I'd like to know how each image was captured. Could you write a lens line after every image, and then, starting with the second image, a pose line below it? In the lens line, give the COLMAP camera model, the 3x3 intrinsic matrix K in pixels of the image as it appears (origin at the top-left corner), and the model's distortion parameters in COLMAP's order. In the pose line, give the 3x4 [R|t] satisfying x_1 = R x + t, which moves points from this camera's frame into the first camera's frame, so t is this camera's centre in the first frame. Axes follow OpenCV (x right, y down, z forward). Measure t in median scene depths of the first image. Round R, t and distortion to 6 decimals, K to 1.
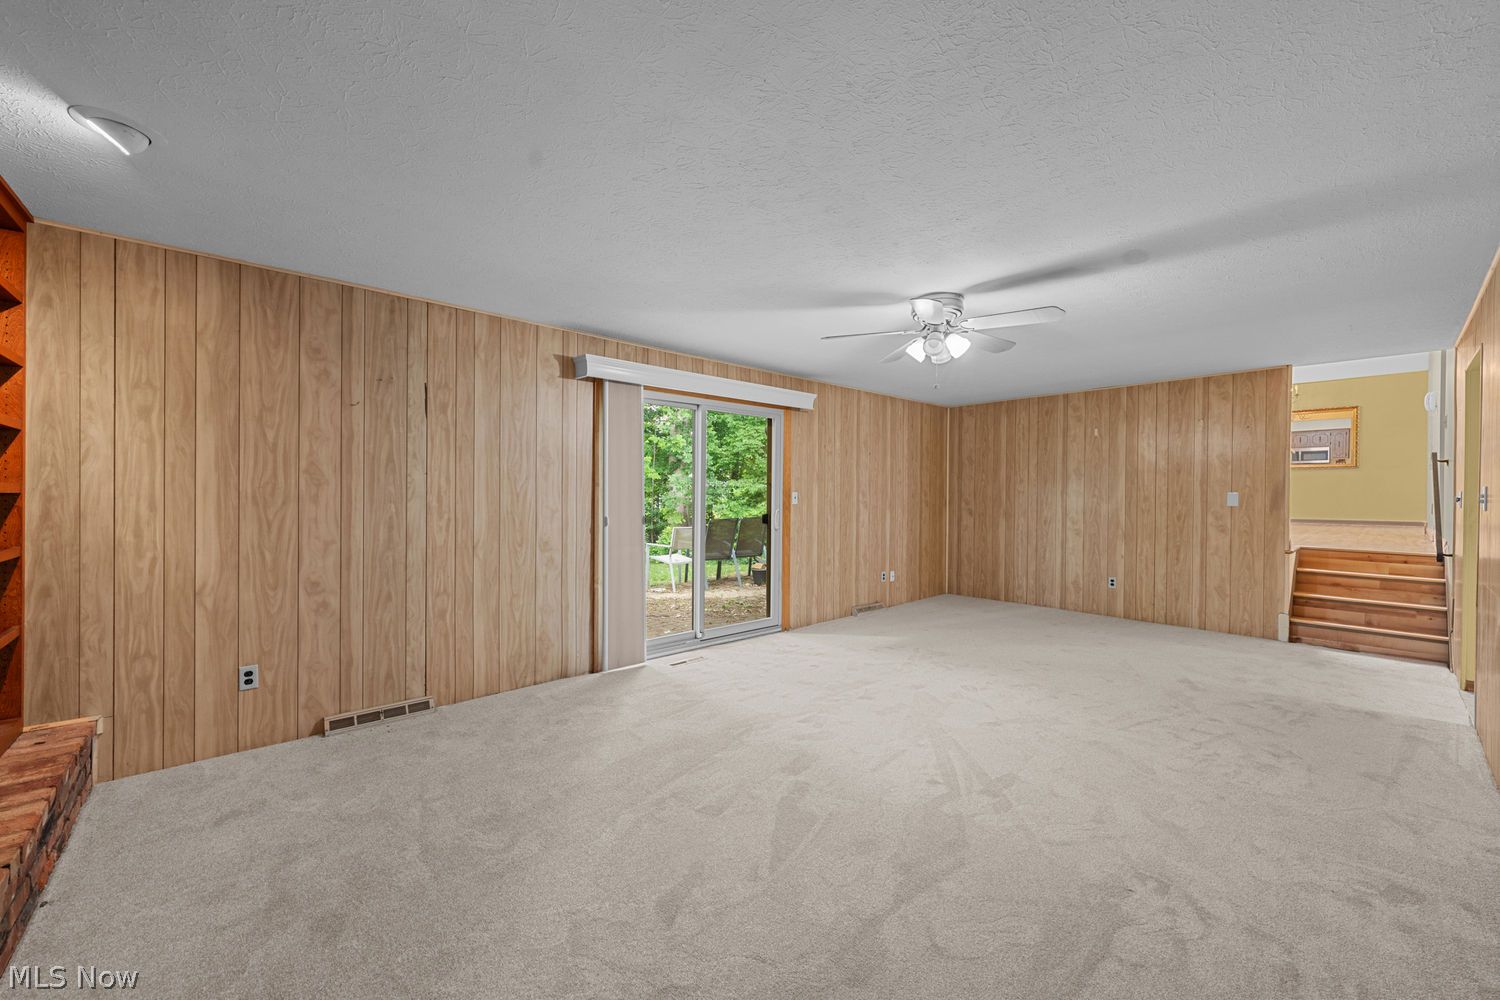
lens RADIAL K [[570.4, 0, 746.8], [0, 570.4, 497.0], [0, 0, 1]] dist [-0.007299, -0.000040]
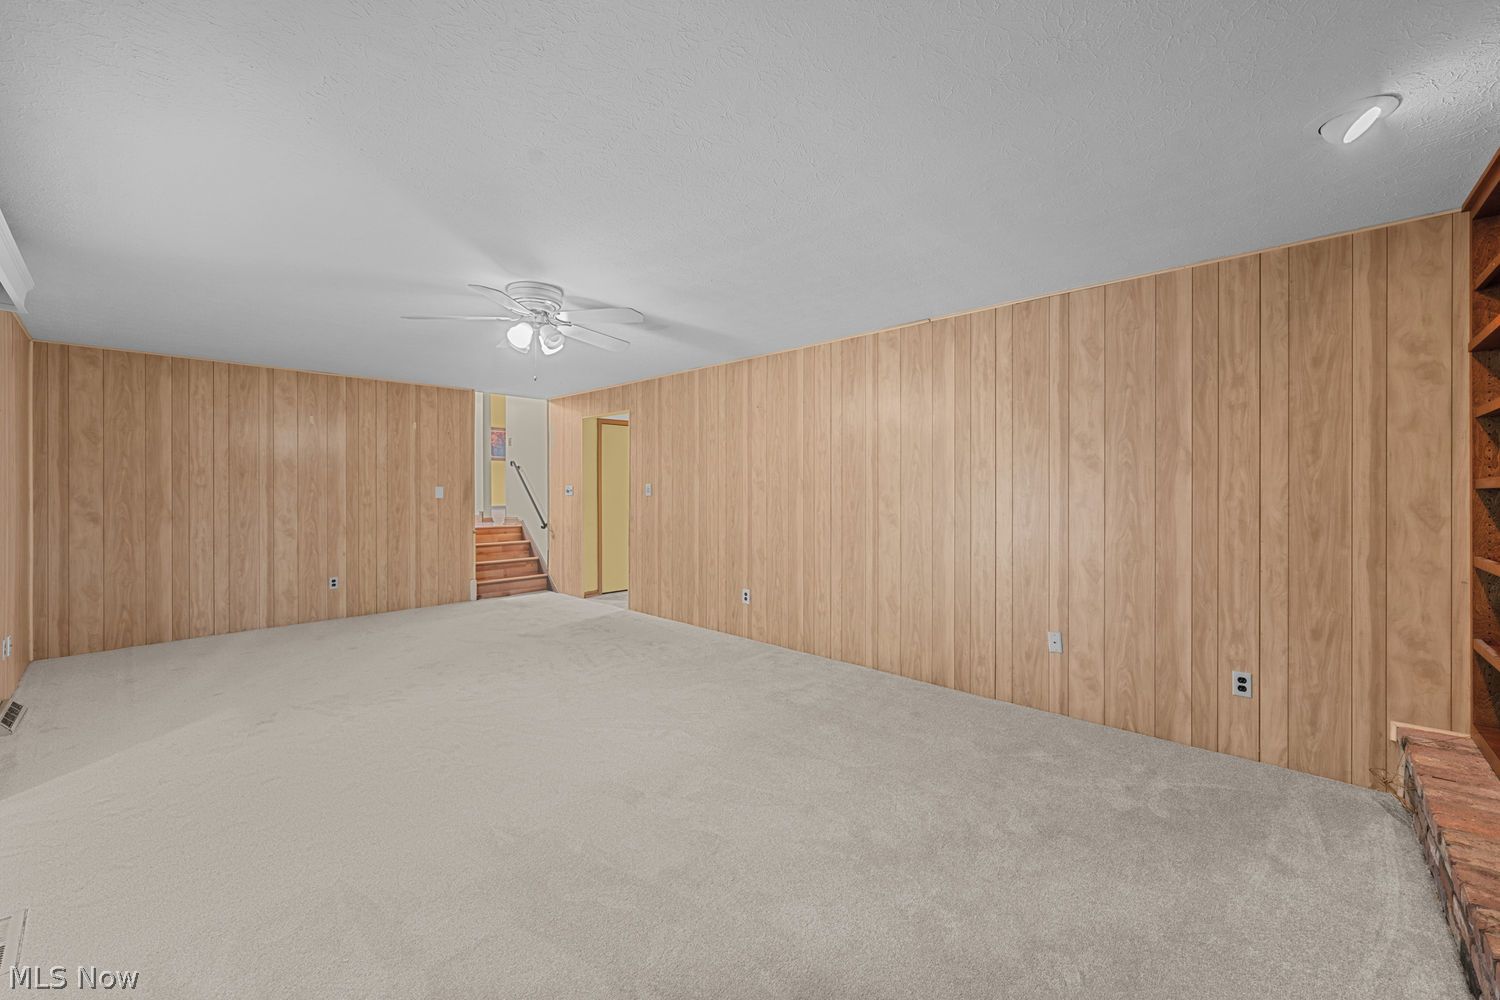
lens RADIAL K [[591.8, 0, 752.7], [0, 591.8, 496.9], [0, 0, 1]] dist [-0.000473, -0.000159]
pose [[-0.087928, -0.019048, 0.995945, -0.407555], [0.007743, 0.999774, 0.019805, -0.005252], [-0.996097, 0.009453, -0.087761, 0.418322]]
